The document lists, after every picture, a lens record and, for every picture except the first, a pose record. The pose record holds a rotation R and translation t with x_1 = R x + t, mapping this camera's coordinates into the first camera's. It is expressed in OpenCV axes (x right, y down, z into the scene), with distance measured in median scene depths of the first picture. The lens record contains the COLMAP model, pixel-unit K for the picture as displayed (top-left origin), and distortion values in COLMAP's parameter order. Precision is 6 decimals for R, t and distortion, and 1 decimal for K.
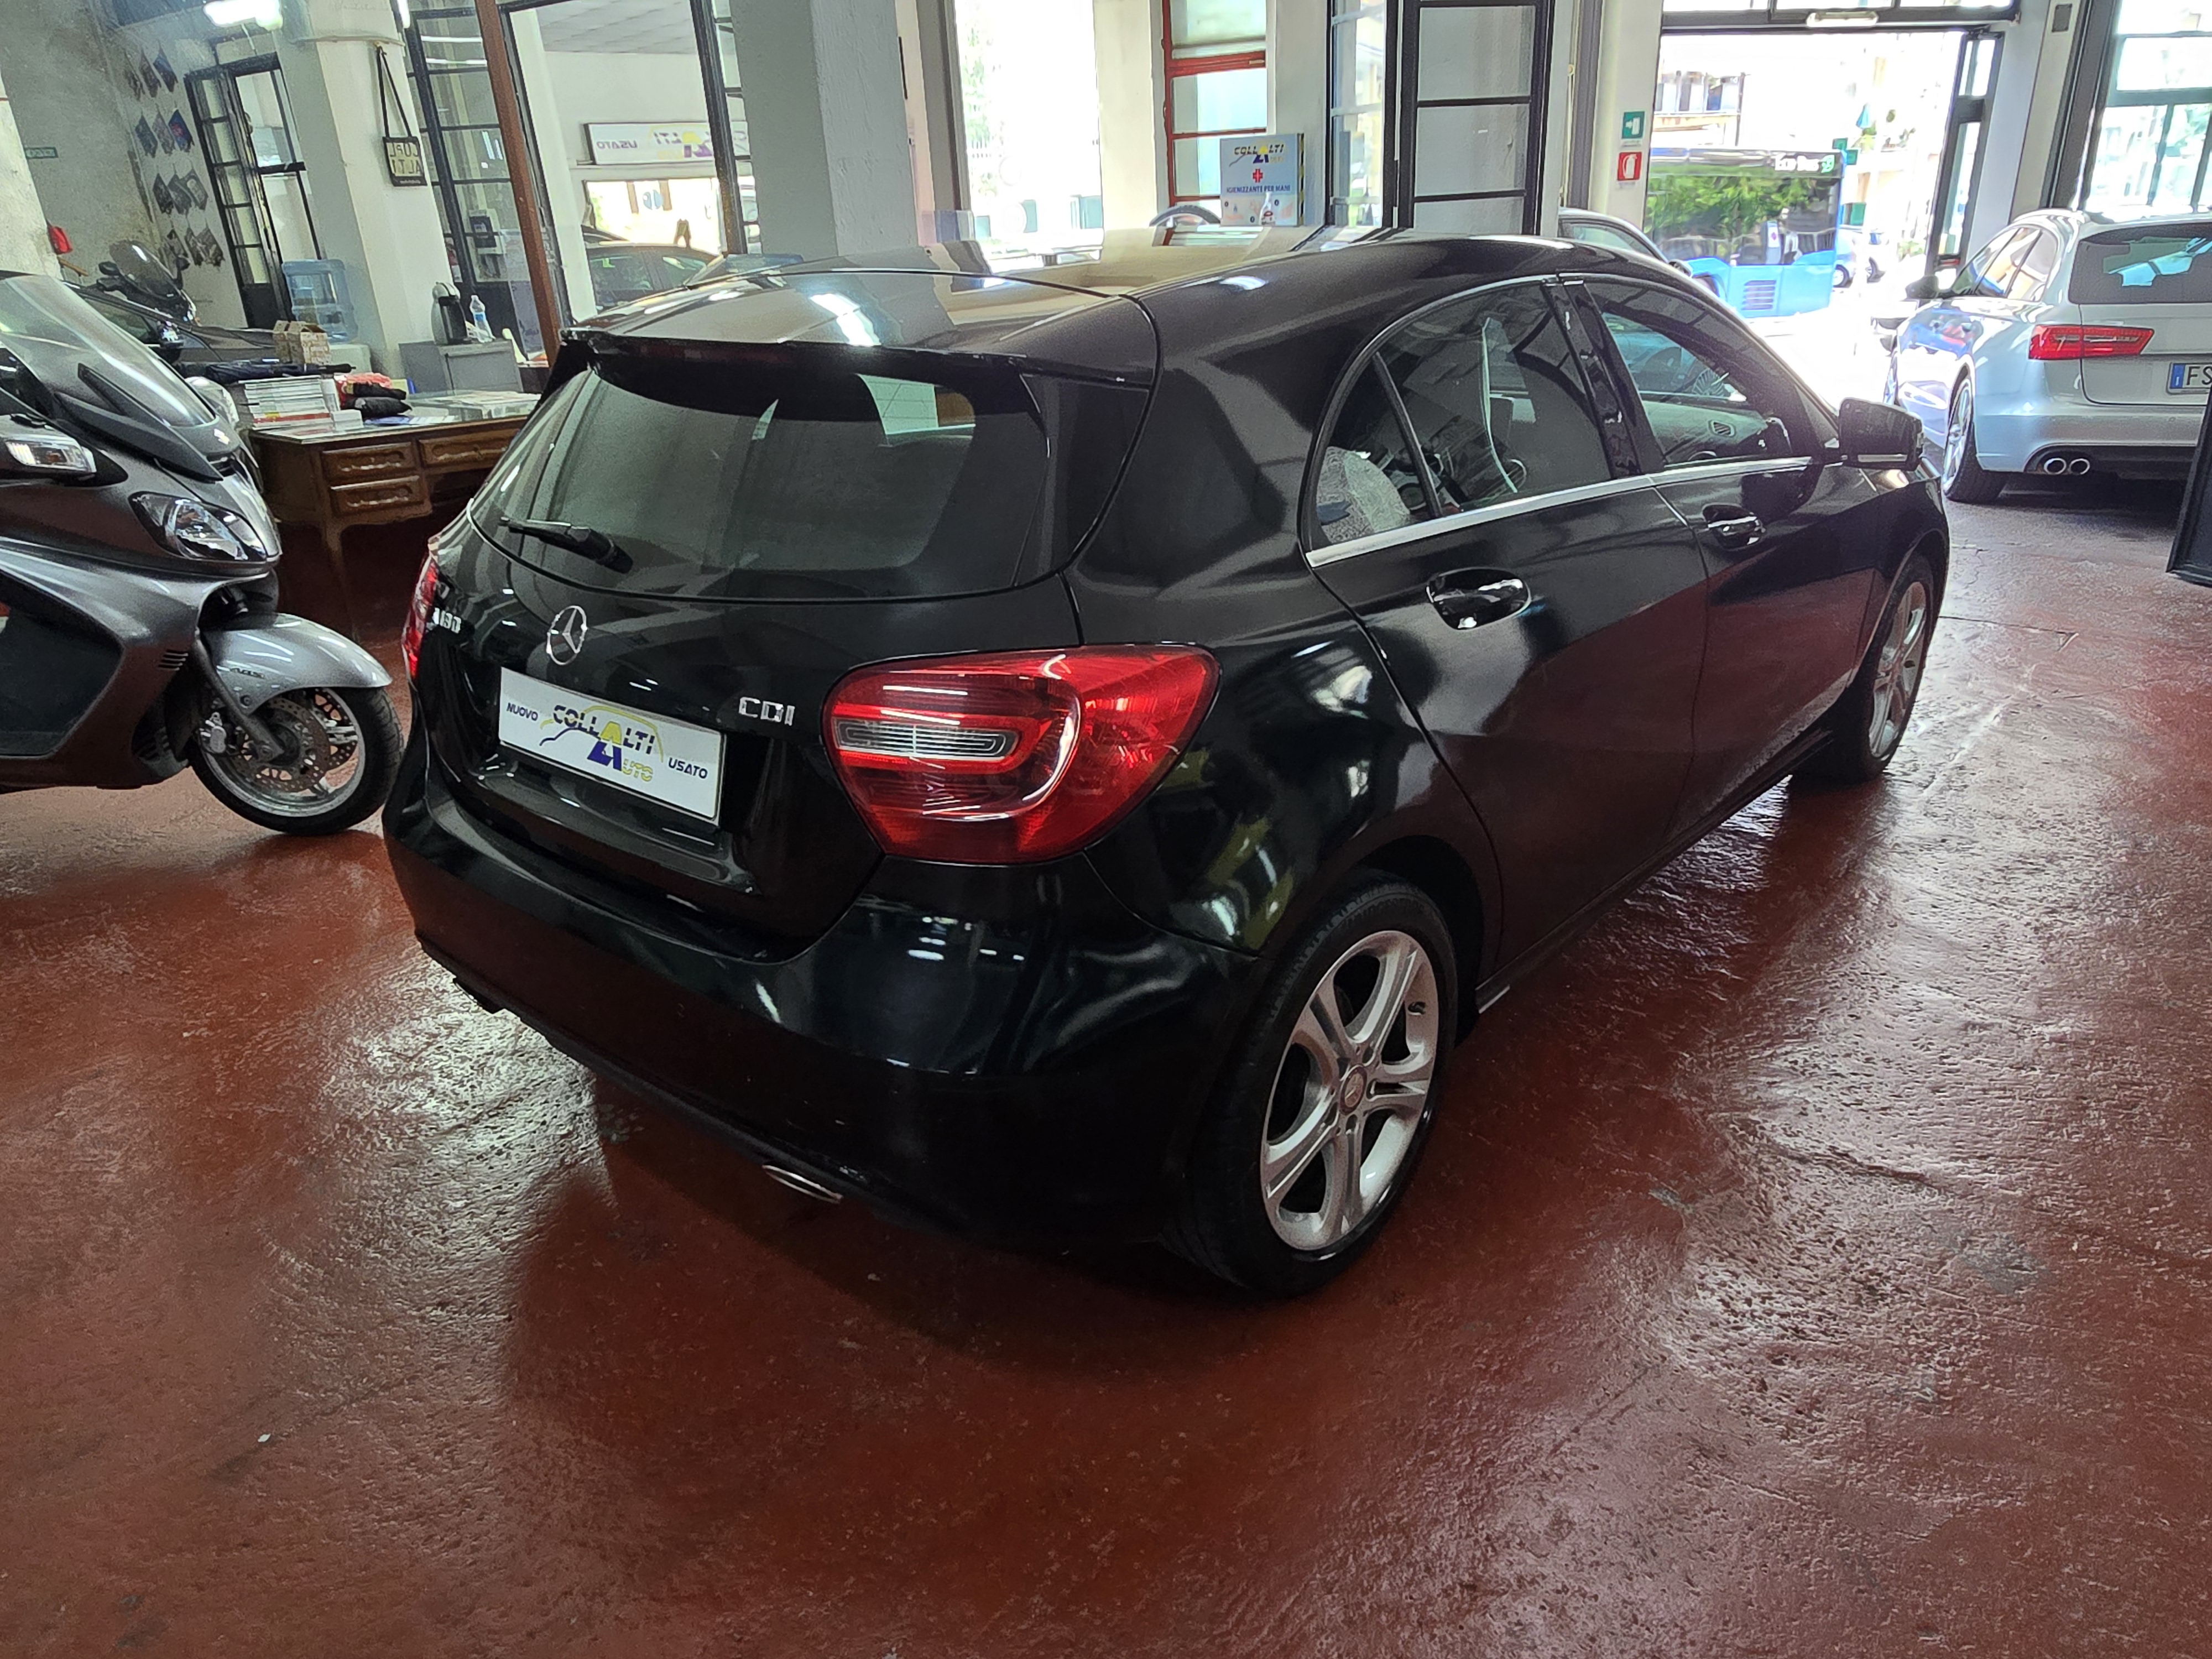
lens RADIAL K [[1482.2, 0, 1104.9], [0, 1482.2, 824.1], [0, 0, 1]] dist [-0.007662, 0.000624]
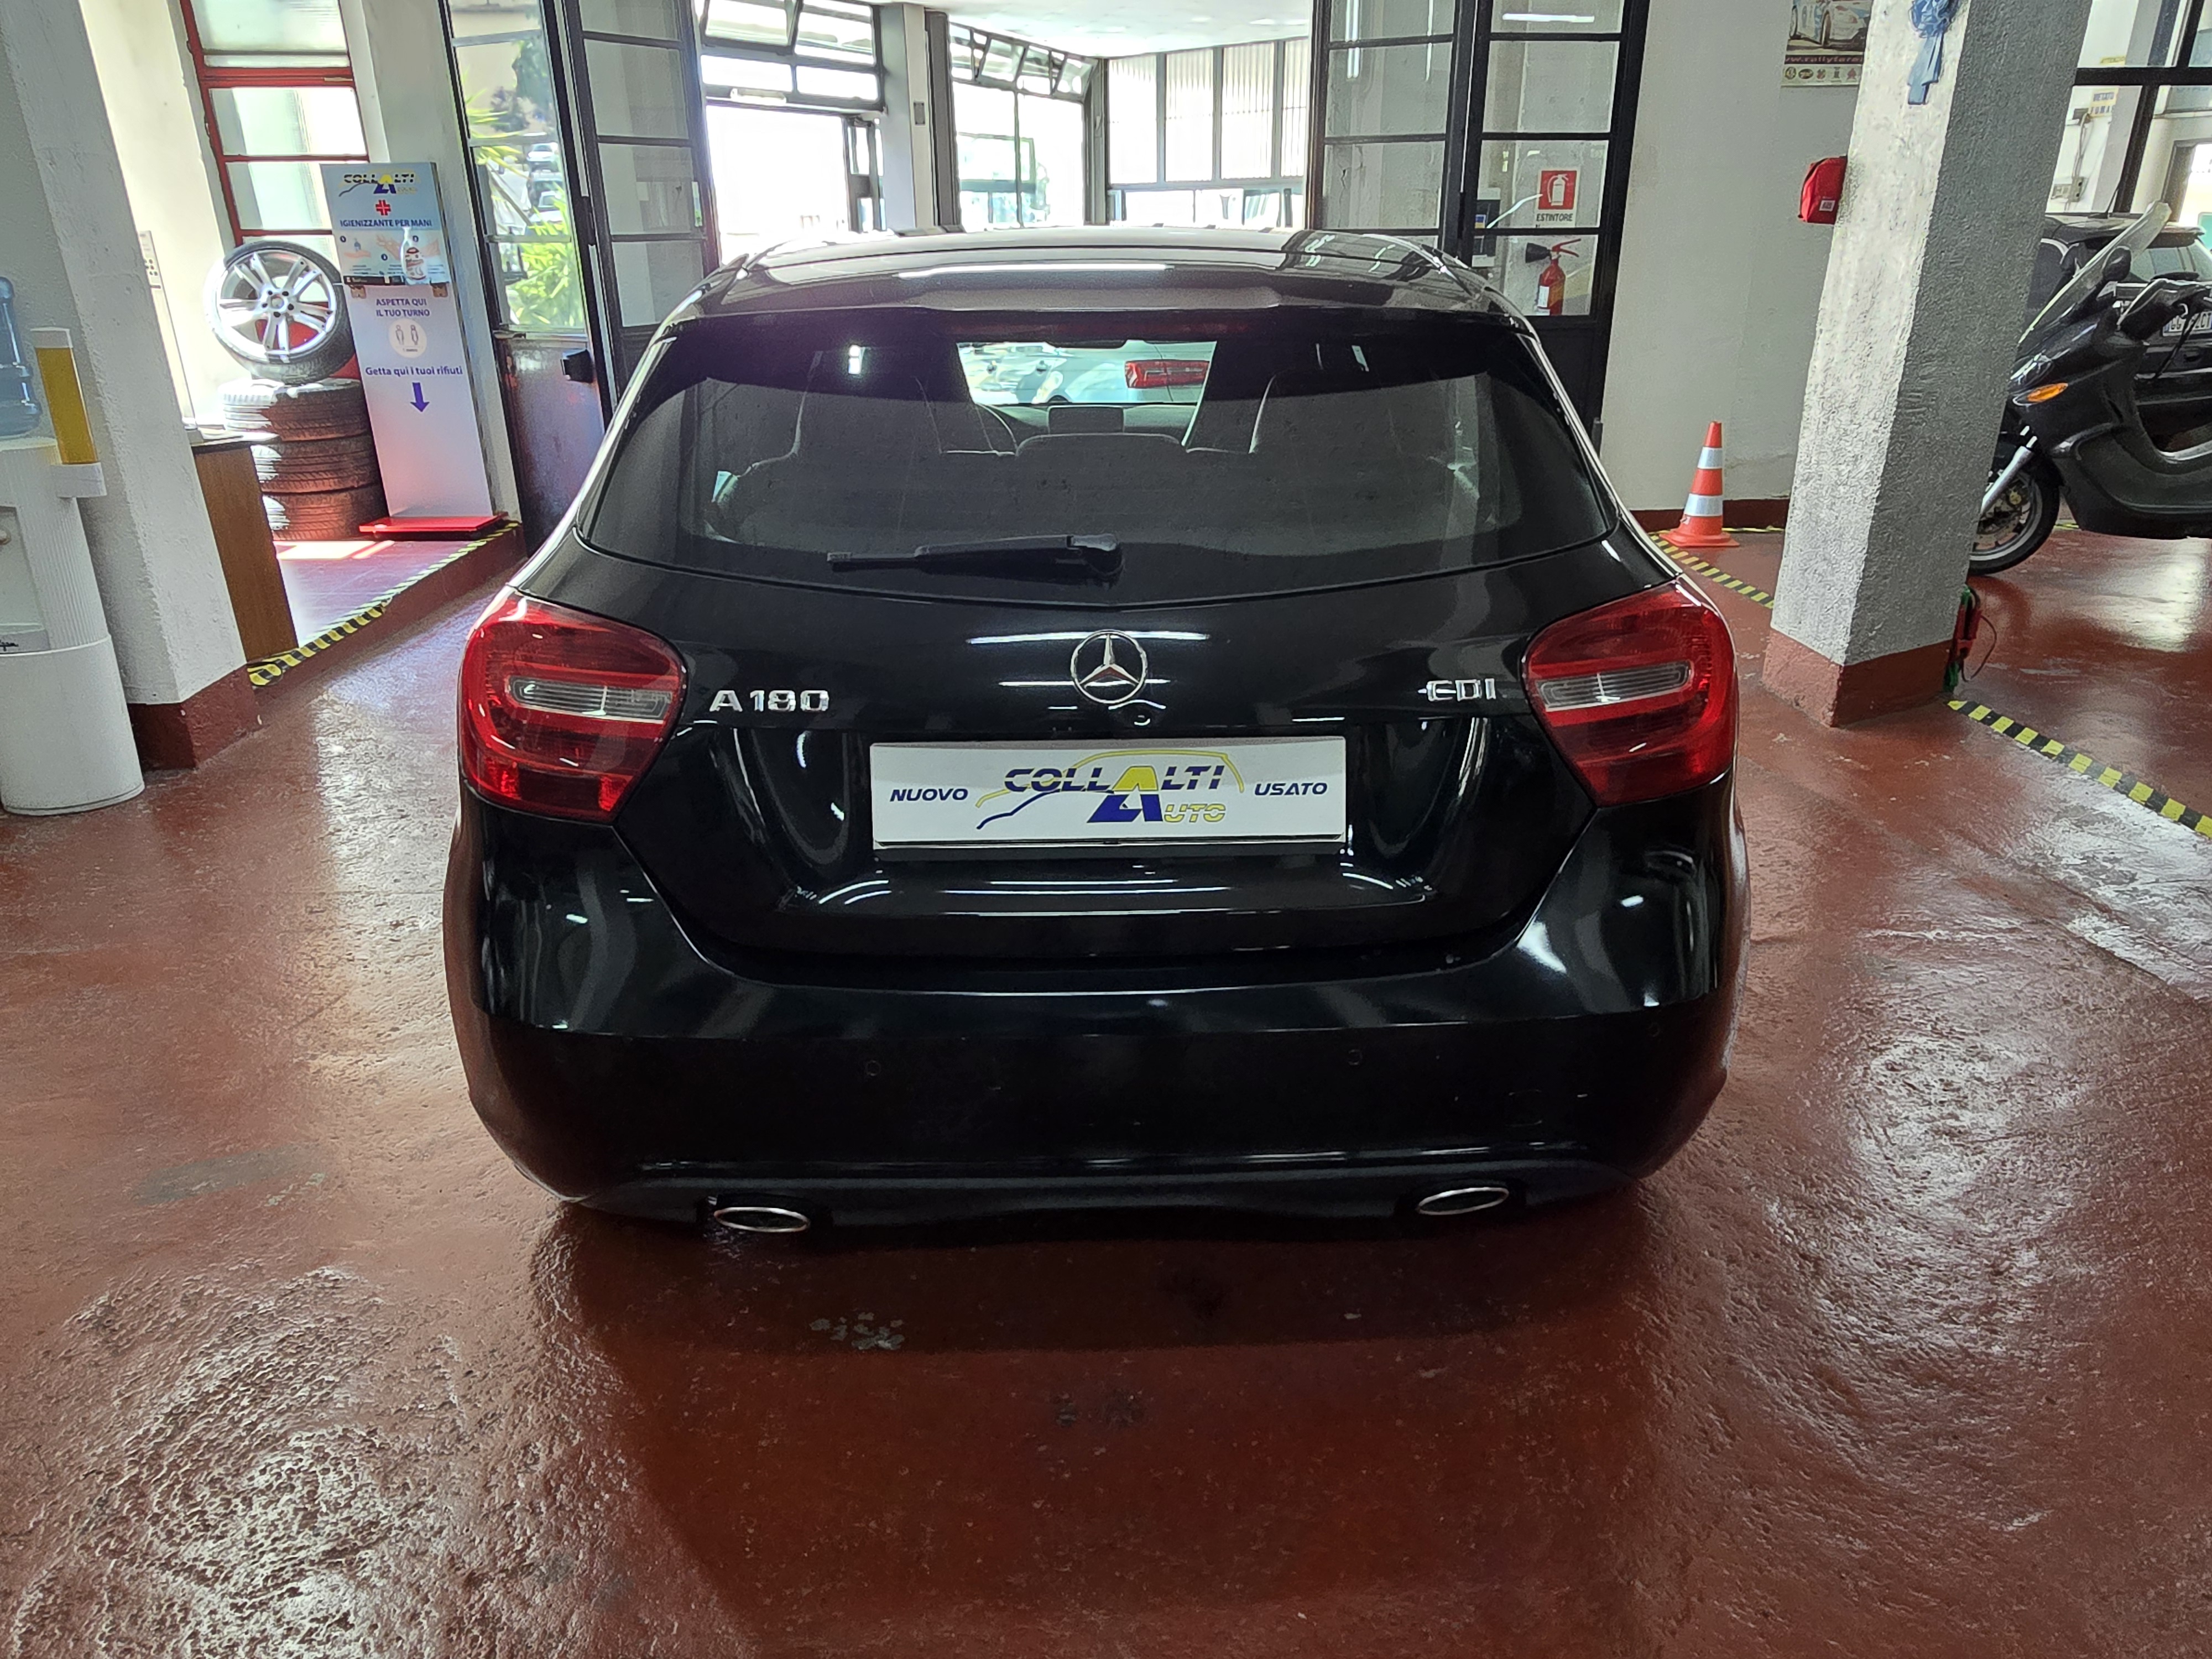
lens RADIAL K [[1482.2, 0, 1105.8], [0, 1482.2, 841.6], [0, 0, 1]] dist [-0.007662, 0.000624]
pose [[0.743399, -0.221956, 0.630947, -0.215324], [0.241683, 0.968736, 0.056027, -0.019477], [-0.623657, 0.110838, 0.773800, 0.096199]]
